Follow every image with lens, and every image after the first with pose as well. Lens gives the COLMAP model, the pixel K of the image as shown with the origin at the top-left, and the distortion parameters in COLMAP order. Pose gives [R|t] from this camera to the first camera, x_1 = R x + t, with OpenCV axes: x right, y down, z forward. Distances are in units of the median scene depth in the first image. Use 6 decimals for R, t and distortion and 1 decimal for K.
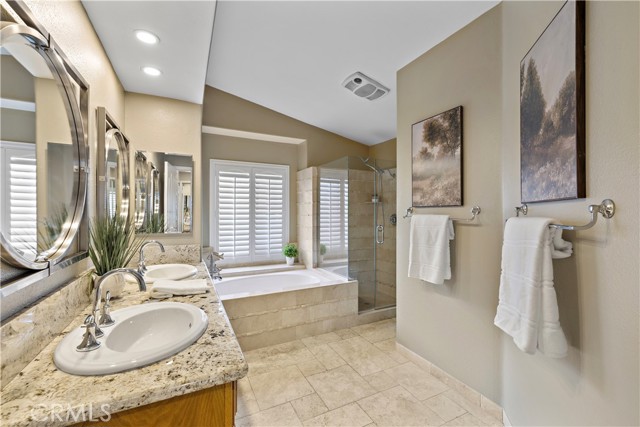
lens RADIAL K [[268.2, 0, 319.8], [0, 268.2, 212.3], [0, 0, 1]] dist [0.001603, -0.000203]
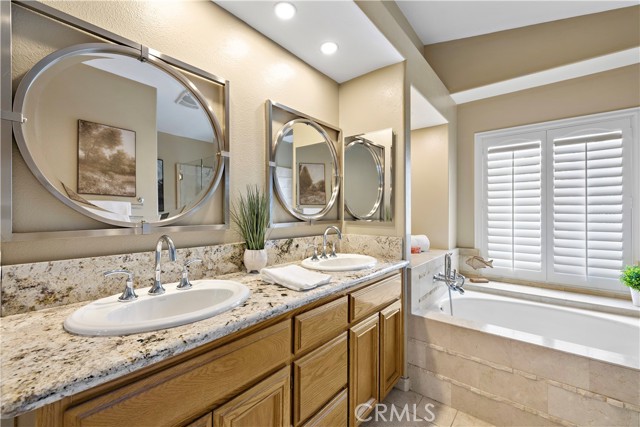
lens RADIAL K [[268.2, 0, 319.8], [0, 268.2, 213.1], [0, 0, 1]] dist [0.001603, -0.000203]
pose [[0.400554, -0.003088, -0.916268, 0.164516], [-0.002447, 0.999987, -0.004439, 0.046285], [0.916270, 0.004020, 0.400542, 0.417946]]
